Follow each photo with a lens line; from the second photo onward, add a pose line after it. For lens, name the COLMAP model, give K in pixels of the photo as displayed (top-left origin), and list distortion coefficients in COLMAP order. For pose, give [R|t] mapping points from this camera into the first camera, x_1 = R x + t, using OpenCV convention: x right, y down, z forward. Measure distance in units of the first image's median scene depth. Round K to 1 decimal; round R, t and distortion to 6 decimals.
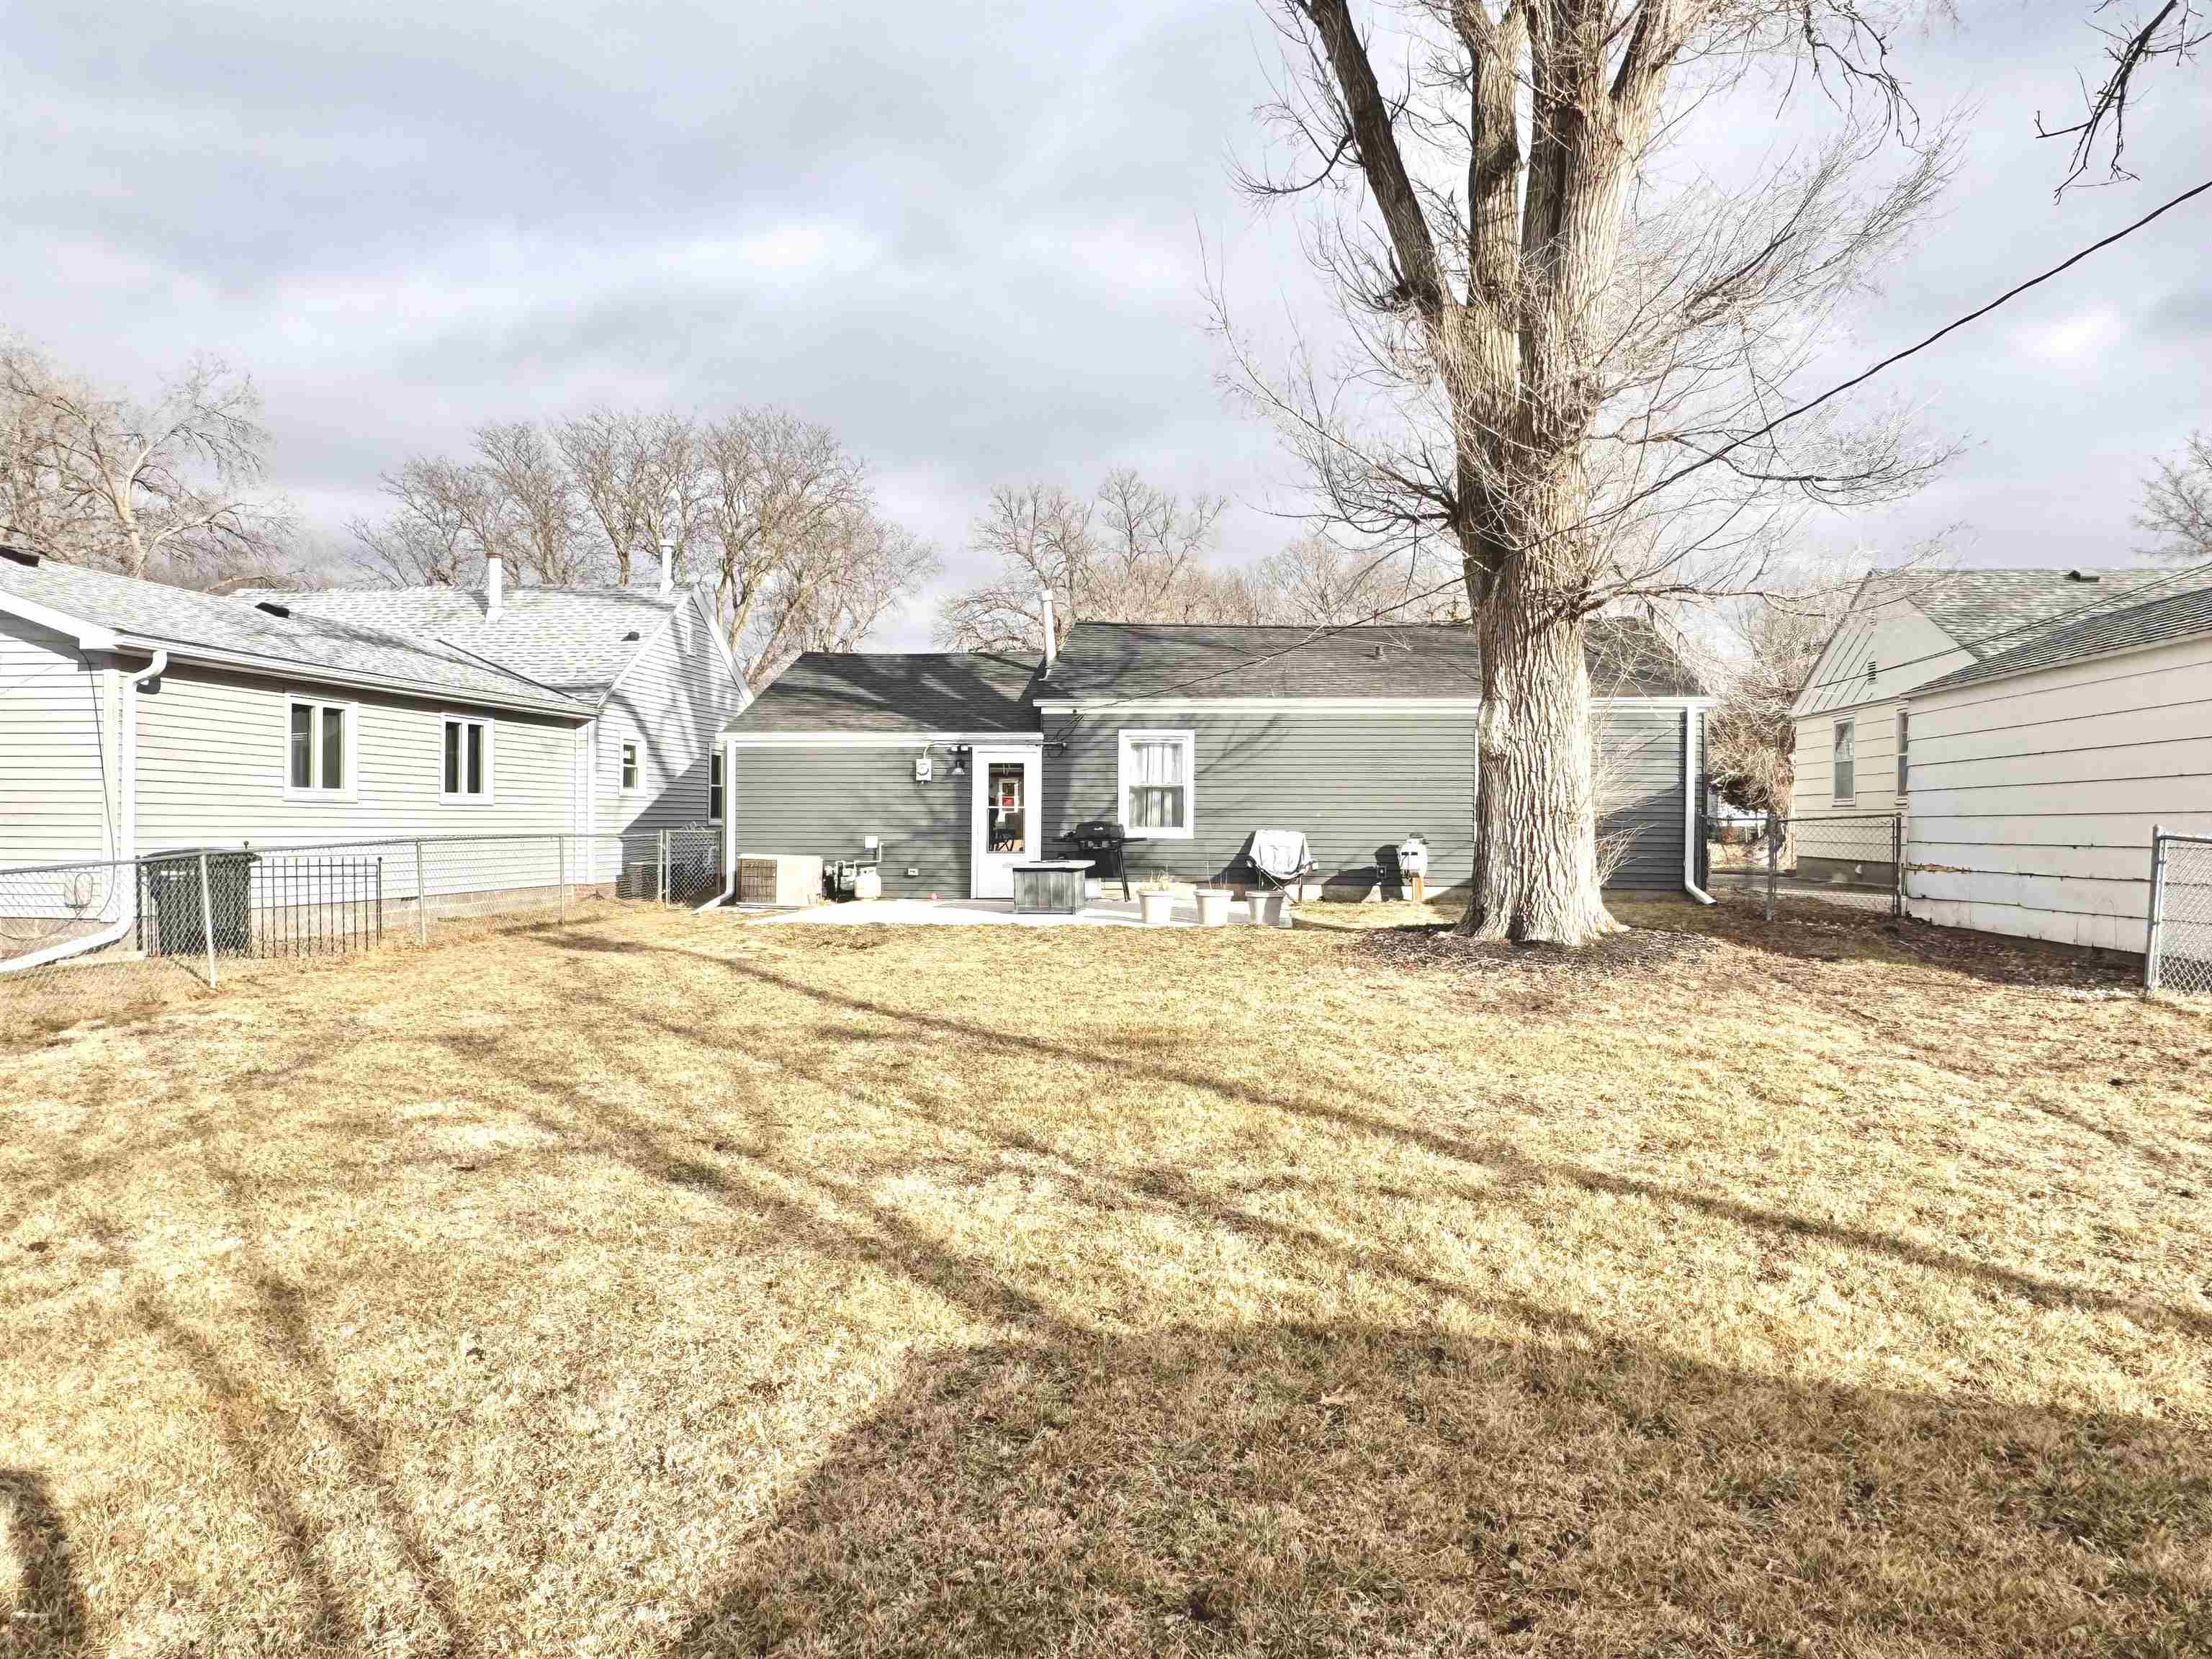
lens RADIAL K [[1488.0, 0, 1108.3], [0, 1488.0, 830.1], [0, 0, 1]] dist [-0.007094, 0.000571]
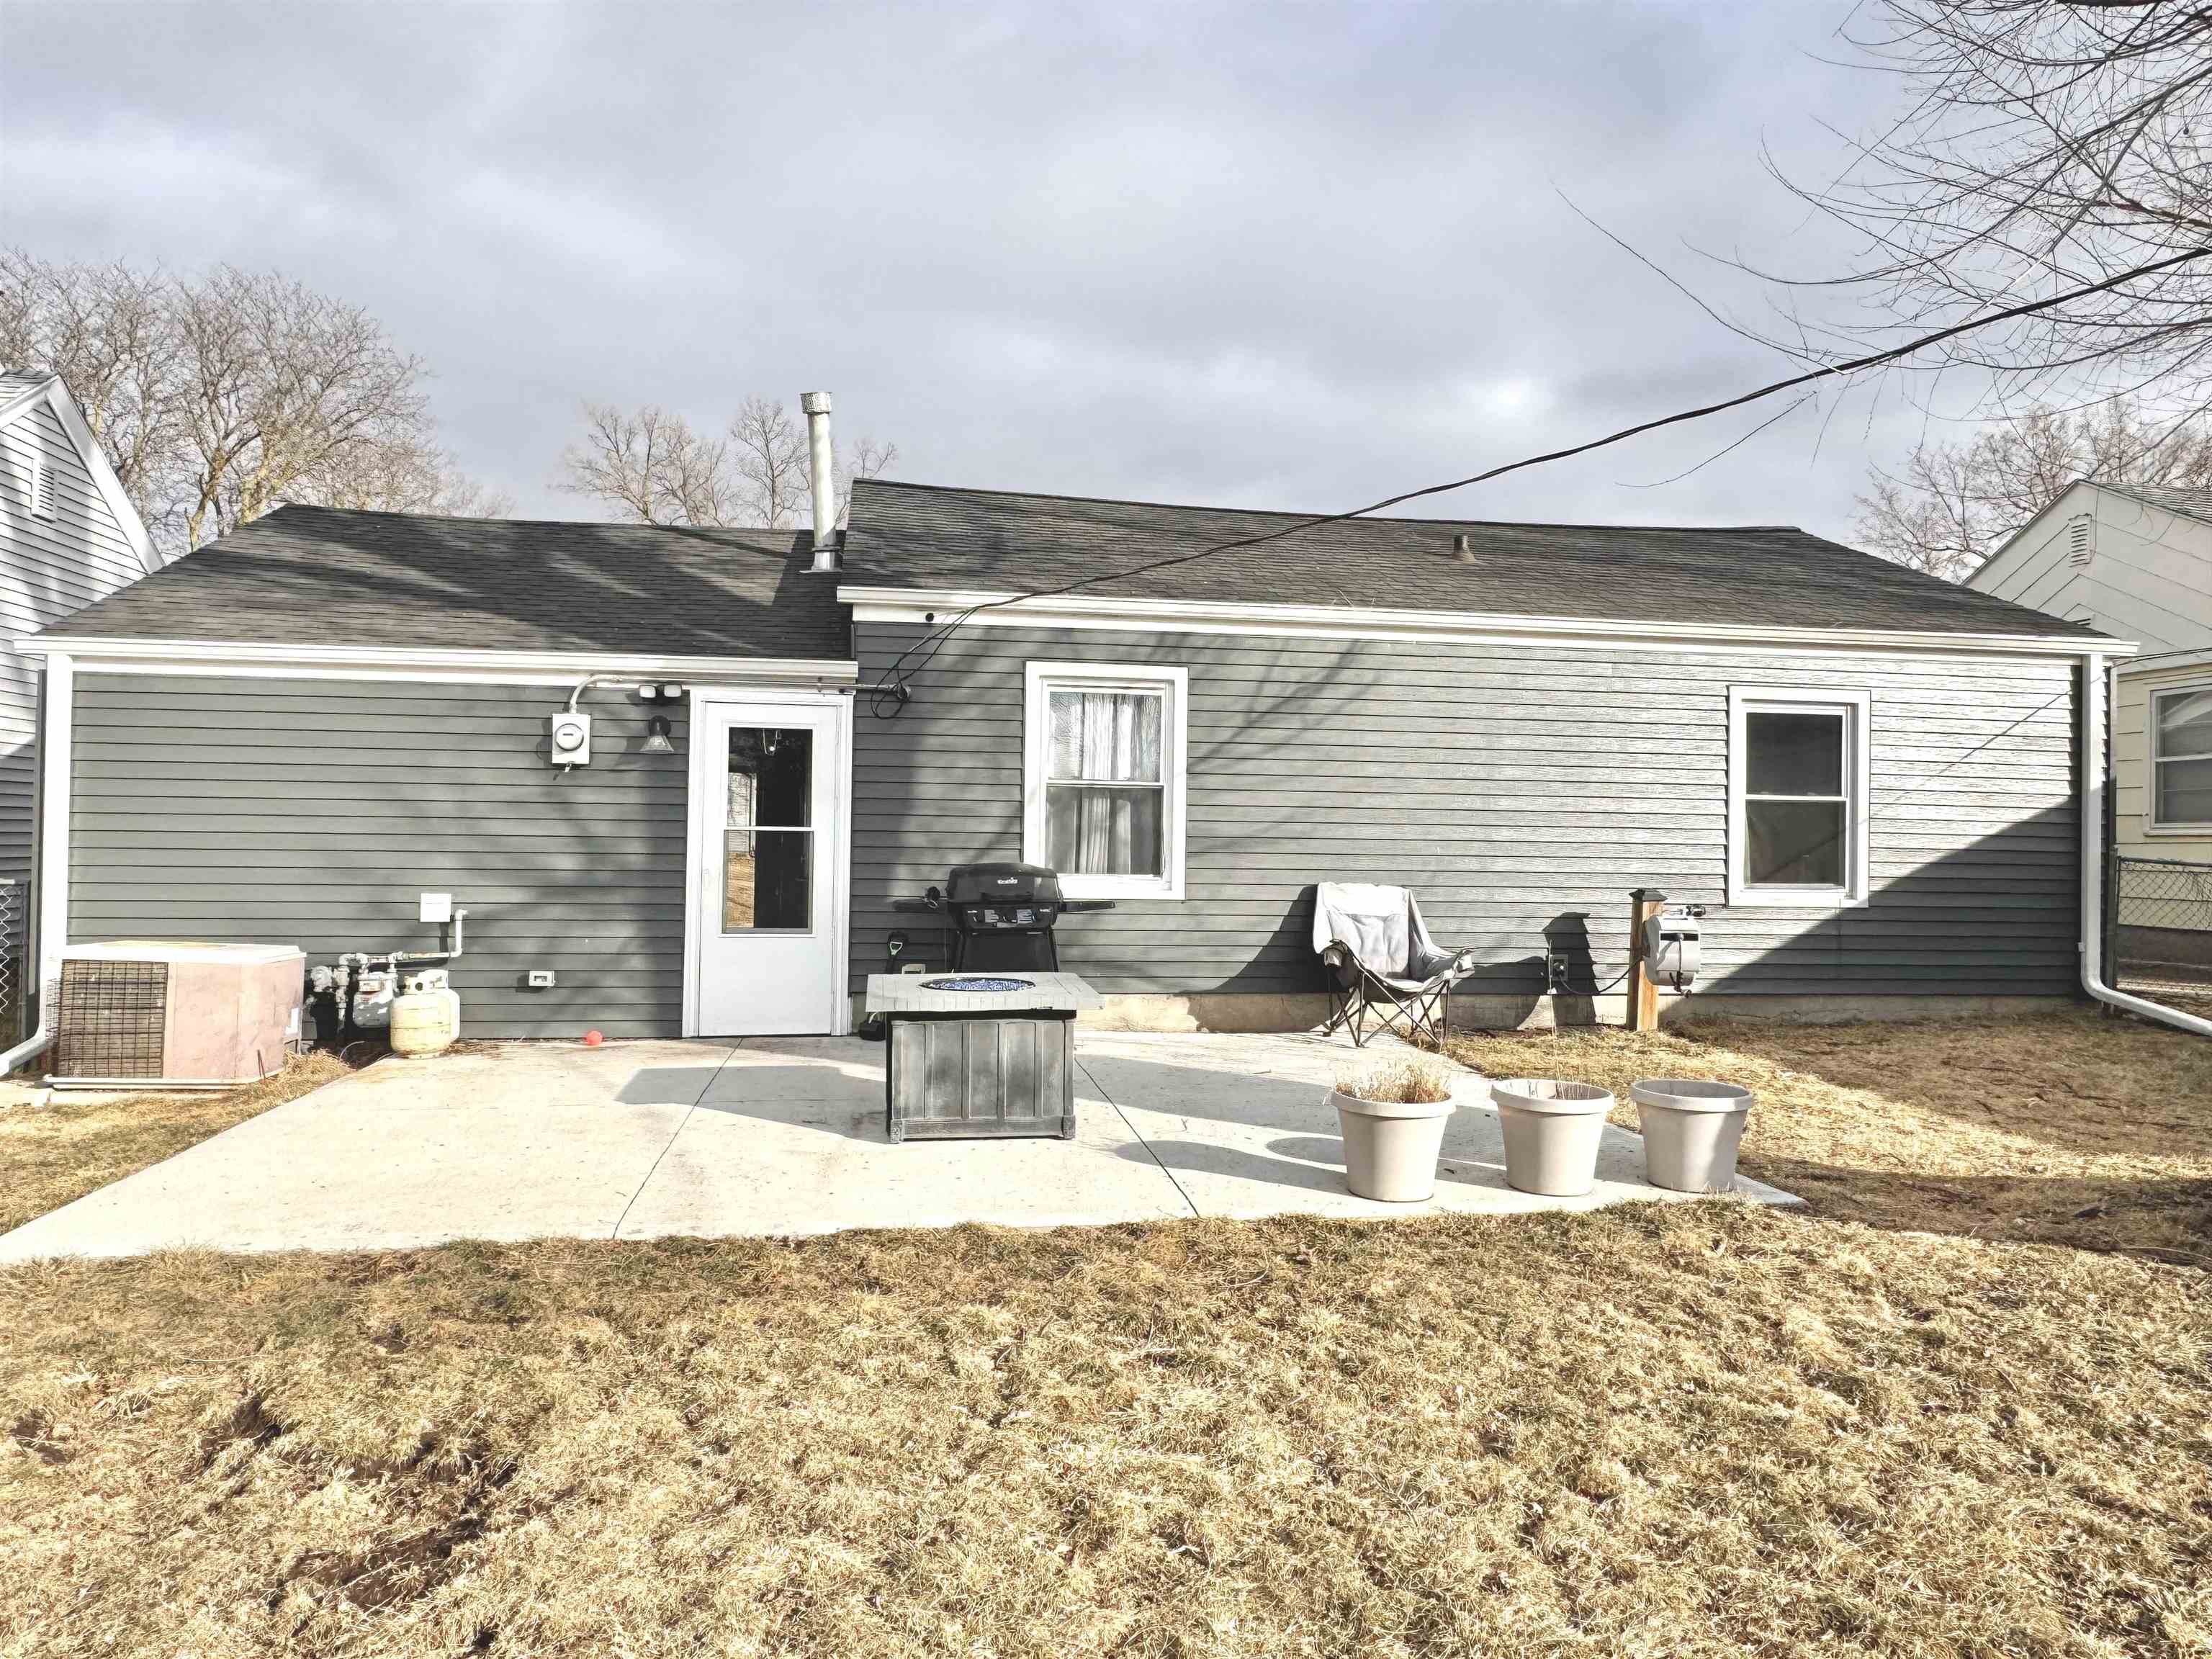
lens RADIAL K [[1488.0, 0, 1102.4], [0, 1488.0, 825.2], [0, 0, 1]] dist [-0.007094, 0.000571]
pose [[0.962193, 0.010119, 0.272179, -0.093444], [-0.006047, 0.999857, -0.015796, -0.010104], [-0.272300, 0.013553, 0.962117, 0.550652]]
